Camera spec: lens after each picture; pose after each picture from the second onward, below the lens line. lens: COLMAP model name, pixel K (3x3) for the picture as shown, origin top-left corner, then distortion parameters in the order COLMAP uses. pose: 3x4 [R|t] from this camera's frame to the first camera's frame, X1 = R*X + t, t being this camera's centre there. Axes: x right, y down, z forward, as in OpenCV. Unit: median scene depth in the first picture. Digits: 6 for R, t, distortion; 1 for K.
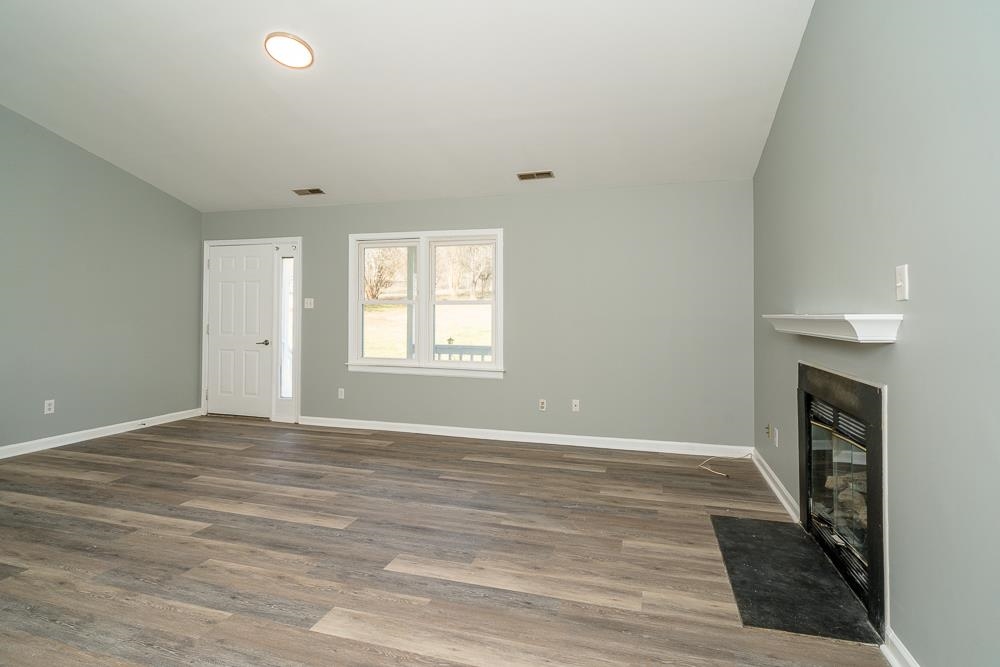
lens RADIAL K [[527.1, 0, 499.0], [0, 527.1, 314.3], [0, 0, 1]] dist [-0.004534, -0.000762]
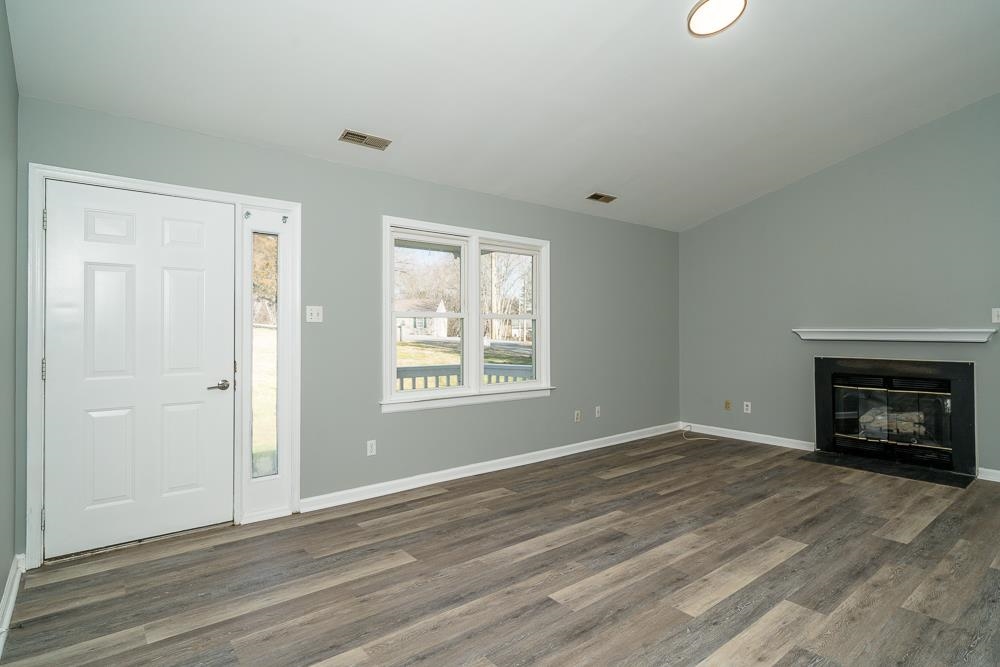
lens RADIAL K [[512.6, 0, 500.2], [0, 512.6, 336.2], [0, 0, 1]] dist [-0.005515, -0.000576]
pose [[0.568893, -0.016645, 0.822243, -1.333769], [0.002677, 0.999827, 0.018388, -0.009789], [-0.822407, -0.008259, 0.568839, 0.870016]]
